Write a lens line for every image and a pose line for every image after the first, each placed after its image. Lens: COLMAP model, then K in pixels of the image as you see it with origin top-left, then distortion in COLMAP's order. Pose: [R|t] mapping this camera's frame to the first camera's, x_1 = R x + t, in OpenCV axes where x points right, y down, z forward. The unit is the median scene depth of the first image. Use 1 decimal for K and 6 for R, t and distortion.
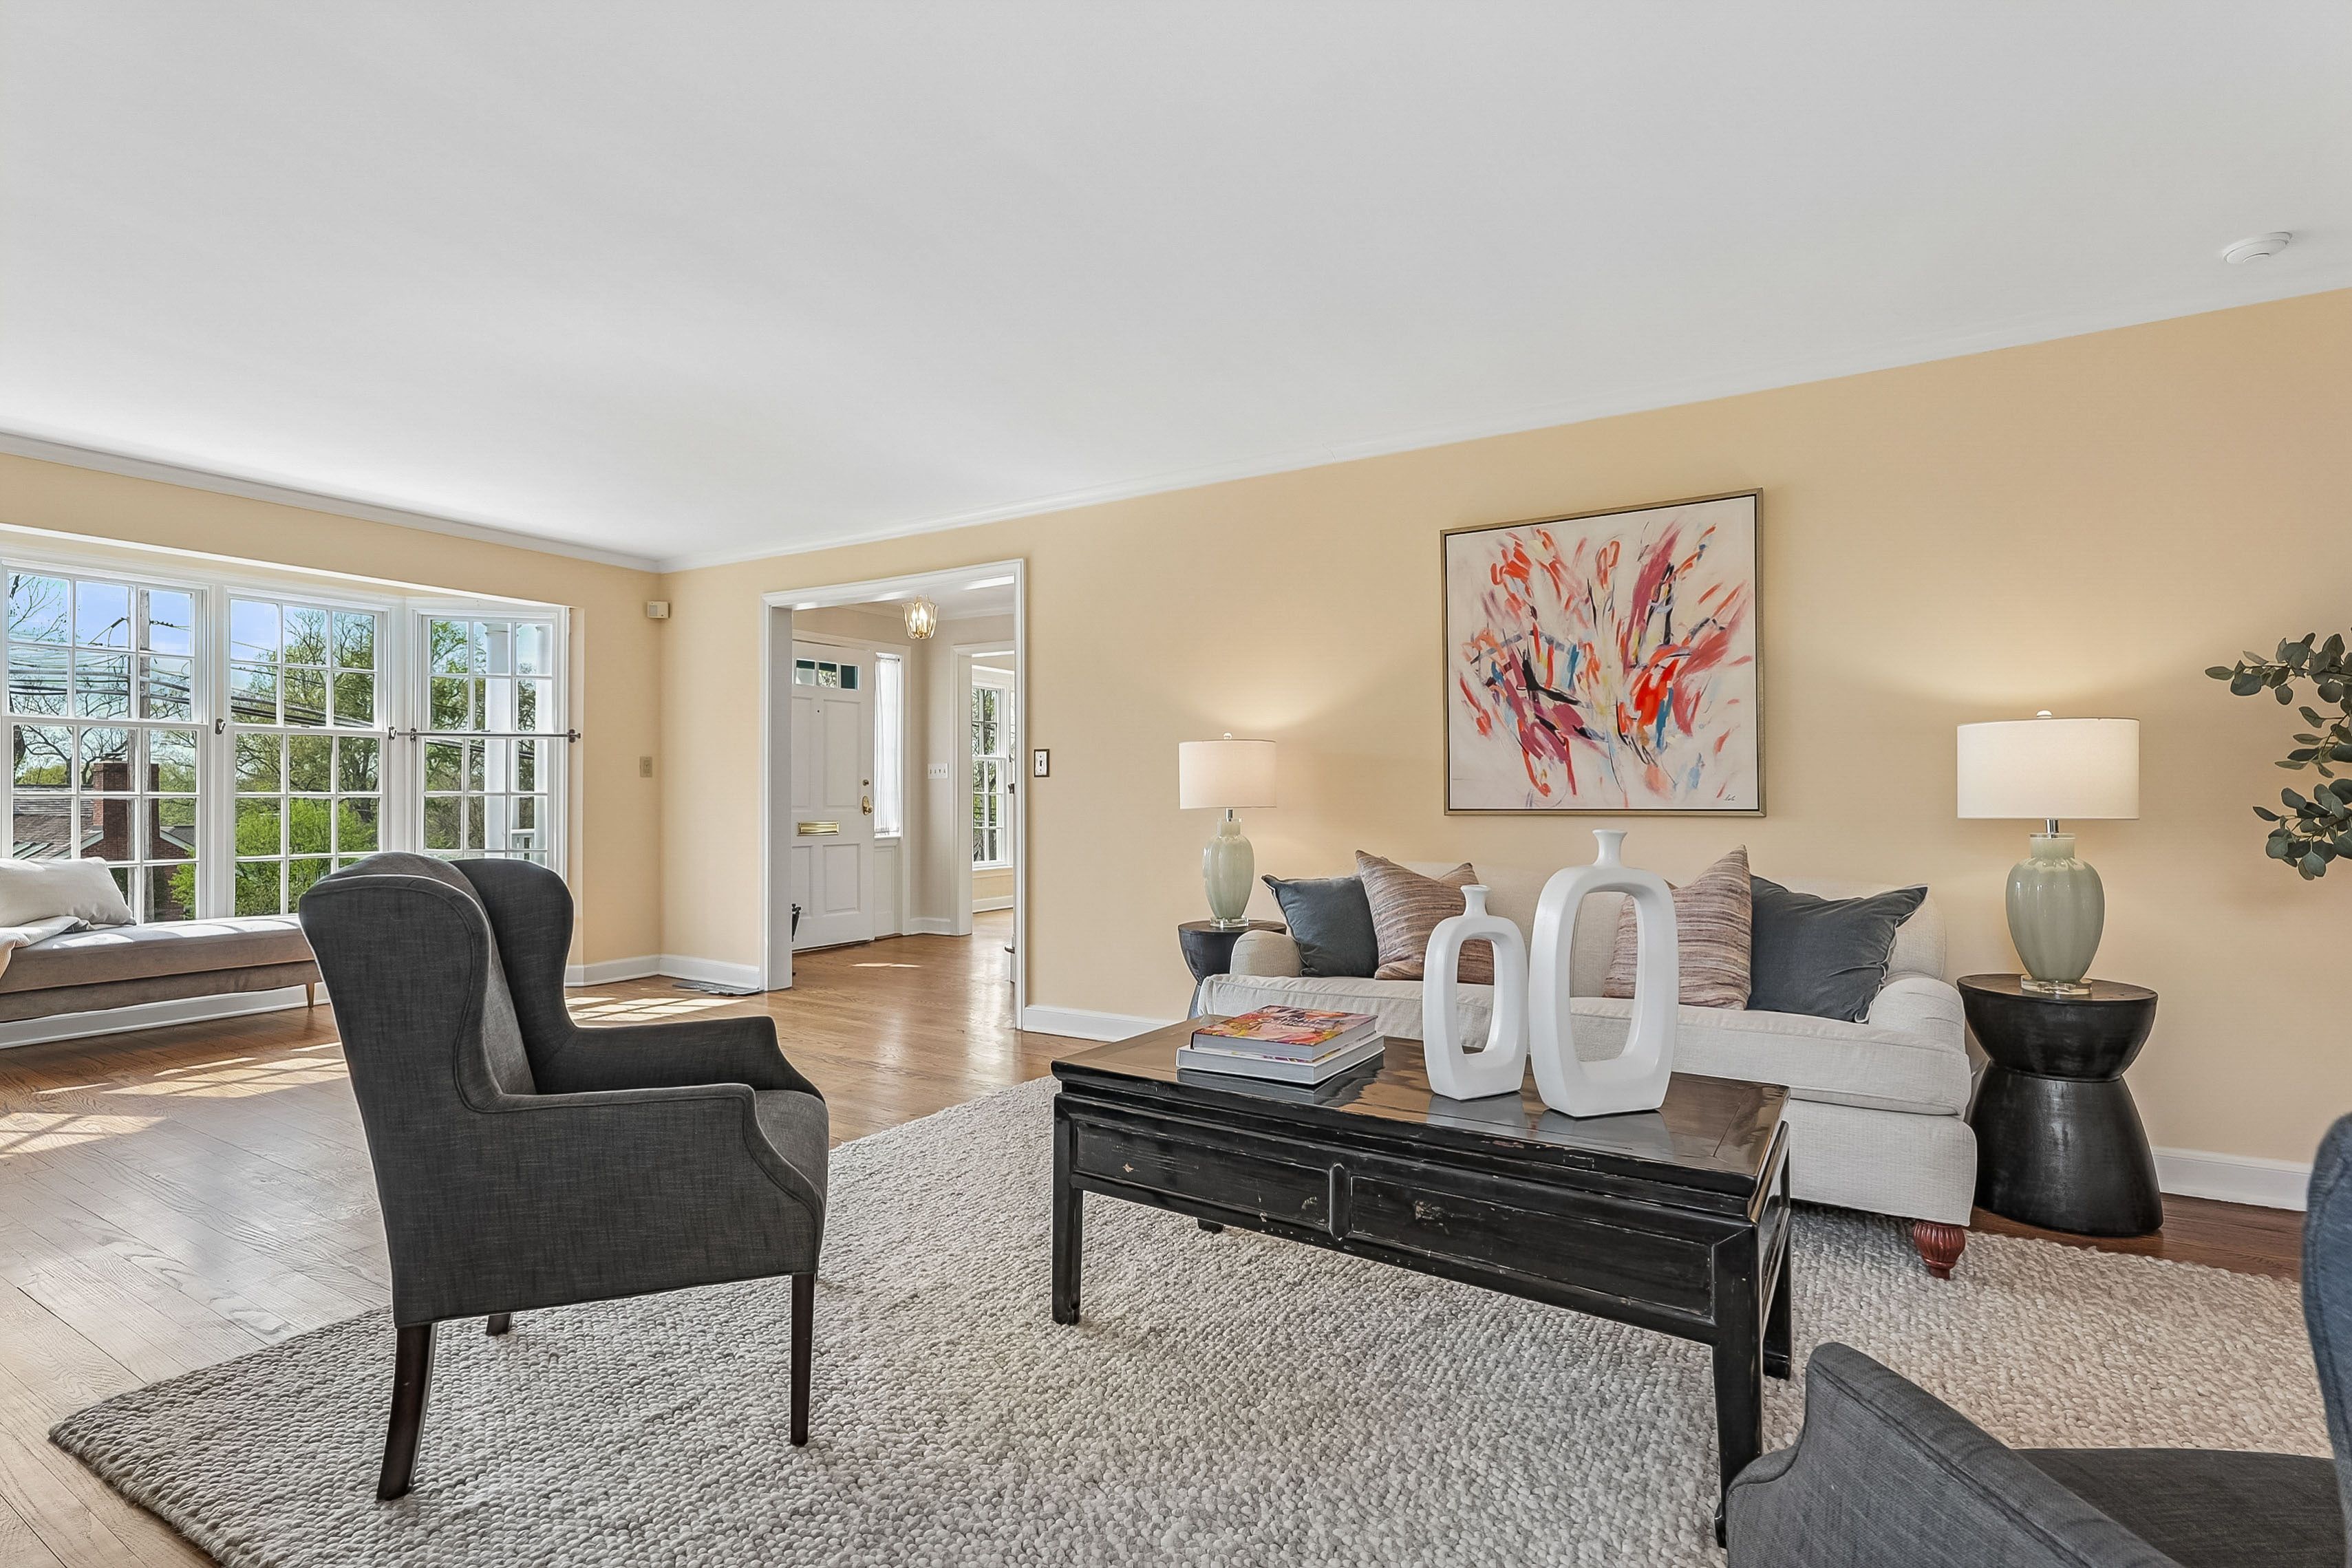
lens RADIAL K [[1096.2, 0, 1189.9], [0, 1096.2, 782.8], [0, 0, 1]] dist [0.001021, 0.001220]
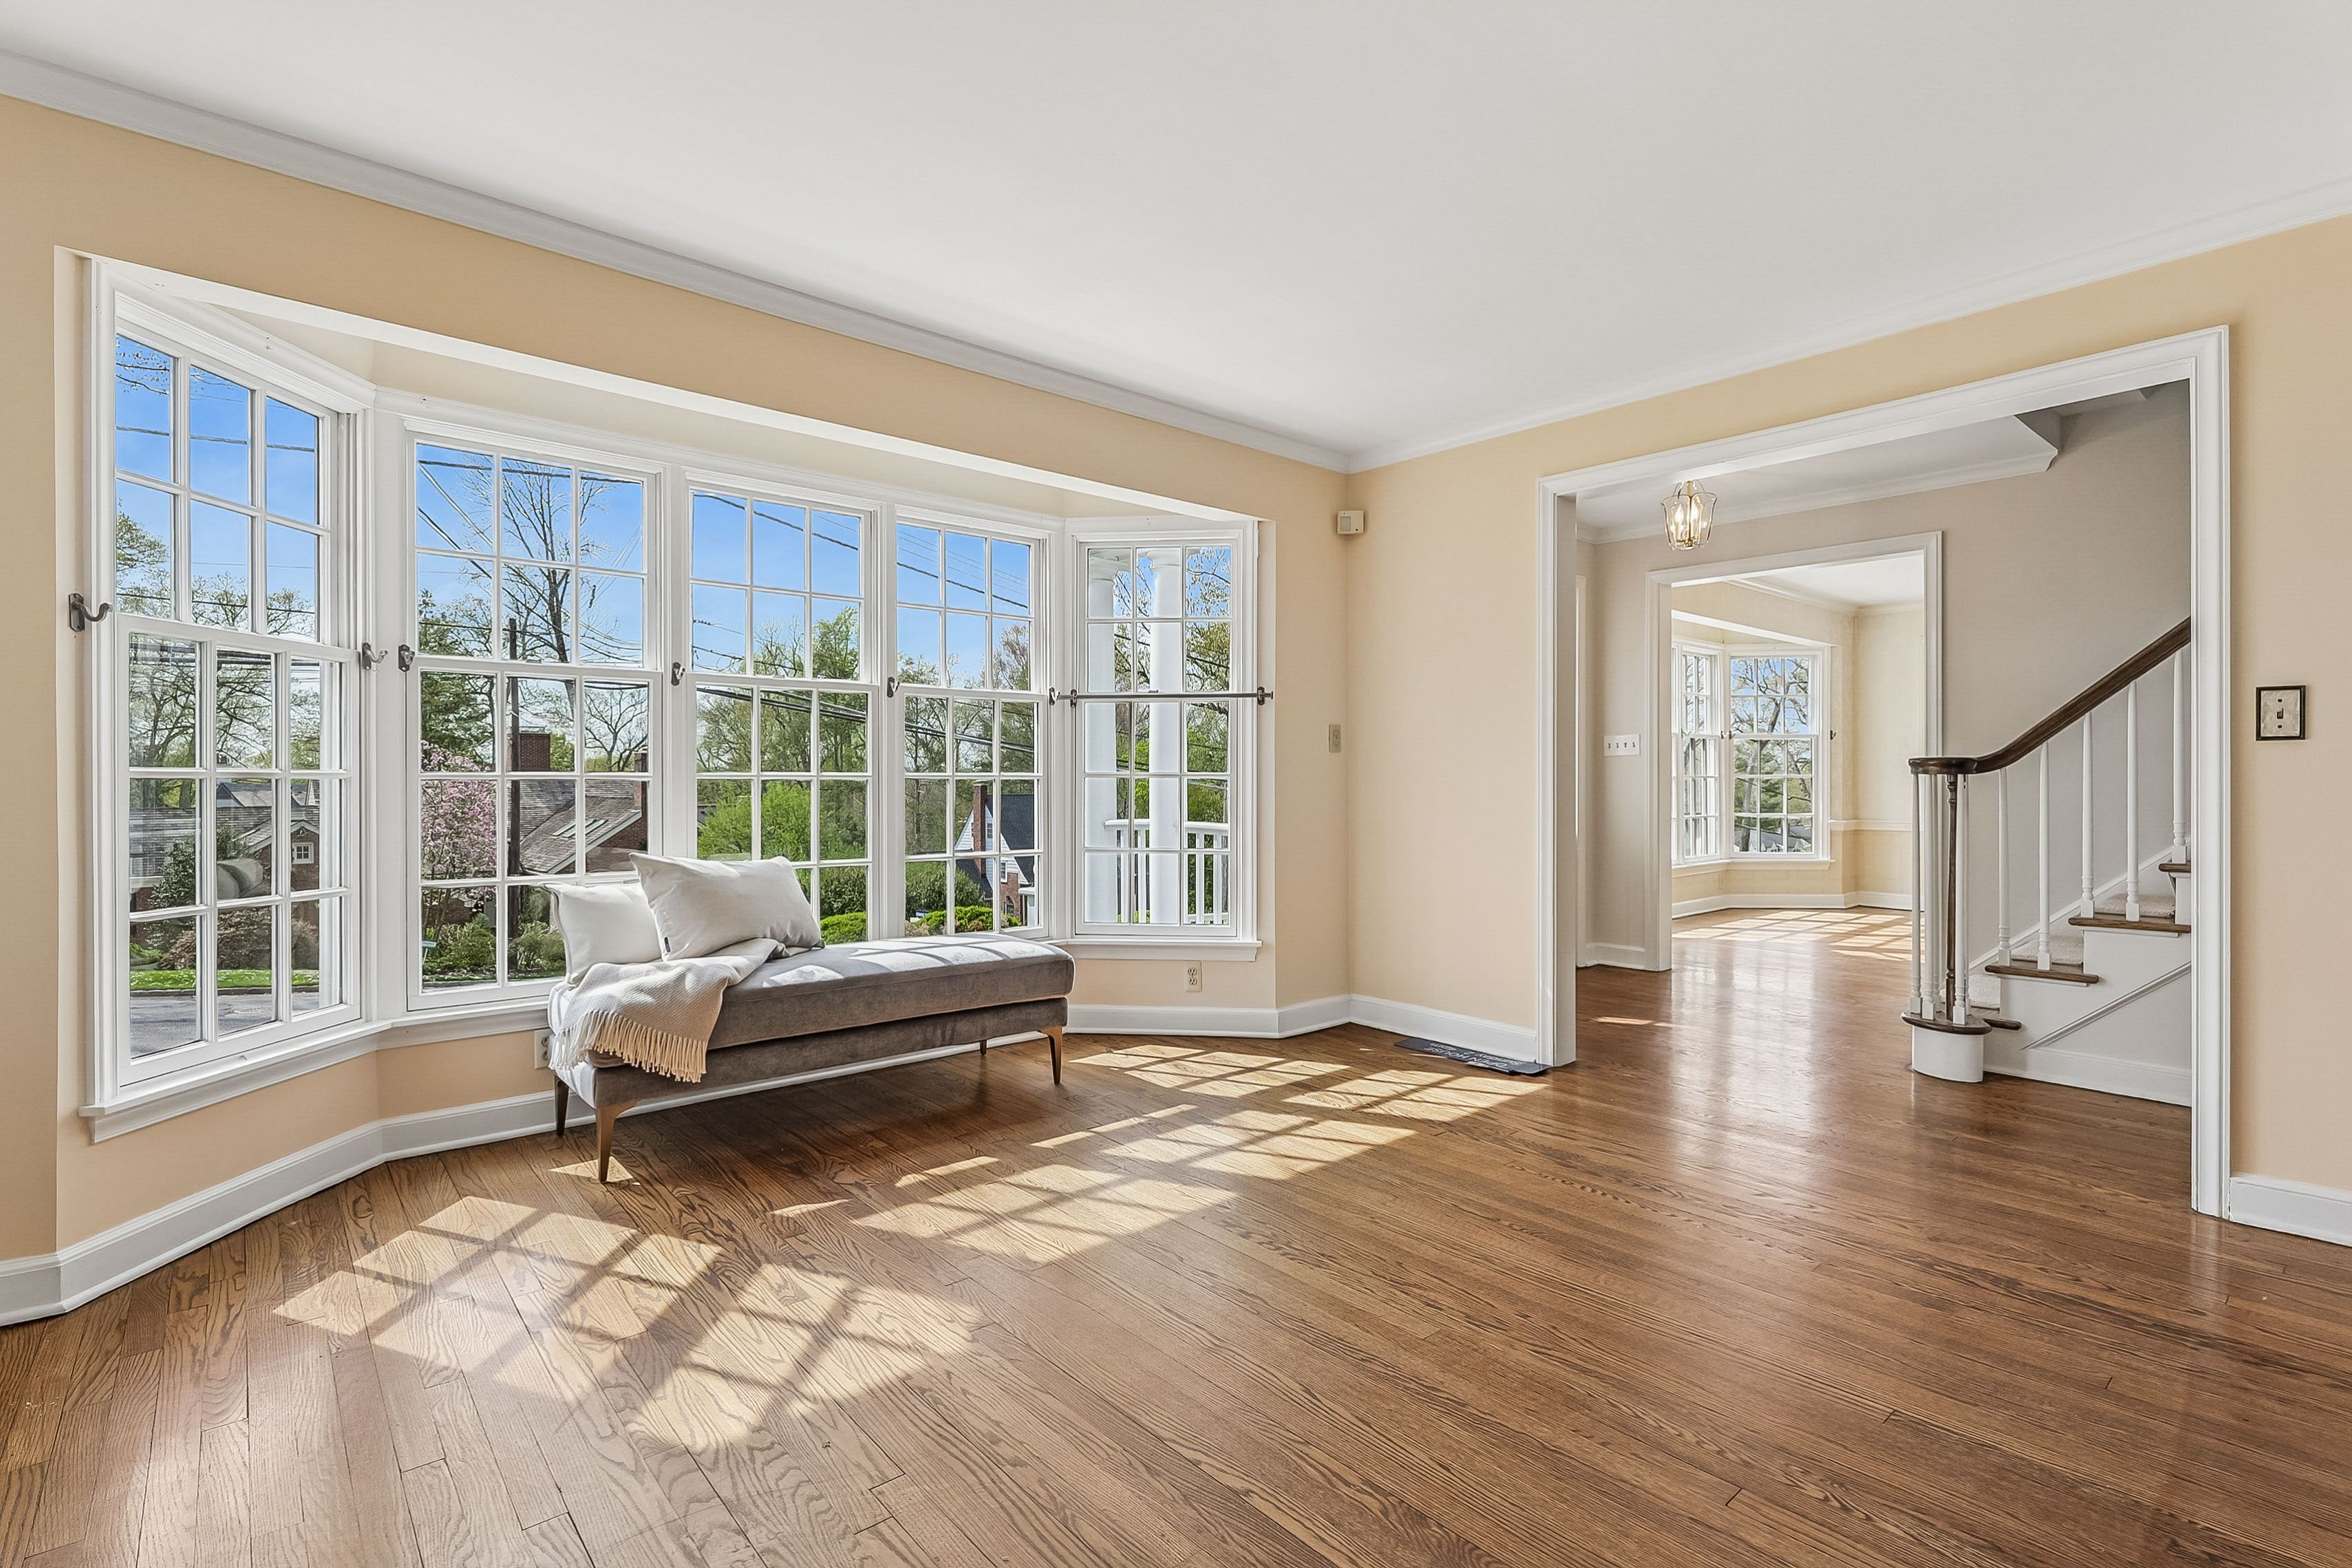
lens RADIAL K [[1096.2, 0, 1167.8], [0, 1096.2, 784.0], [0, 0, 1]] dist [0.001021, 0.001220]
pose [[0.949009, 0.001643, -0.315245, -0.392764], [0.003088, 0.999890, 0.014508, 0.005301], [0.315235, -0.014741, 0.948899, 0.284808]]
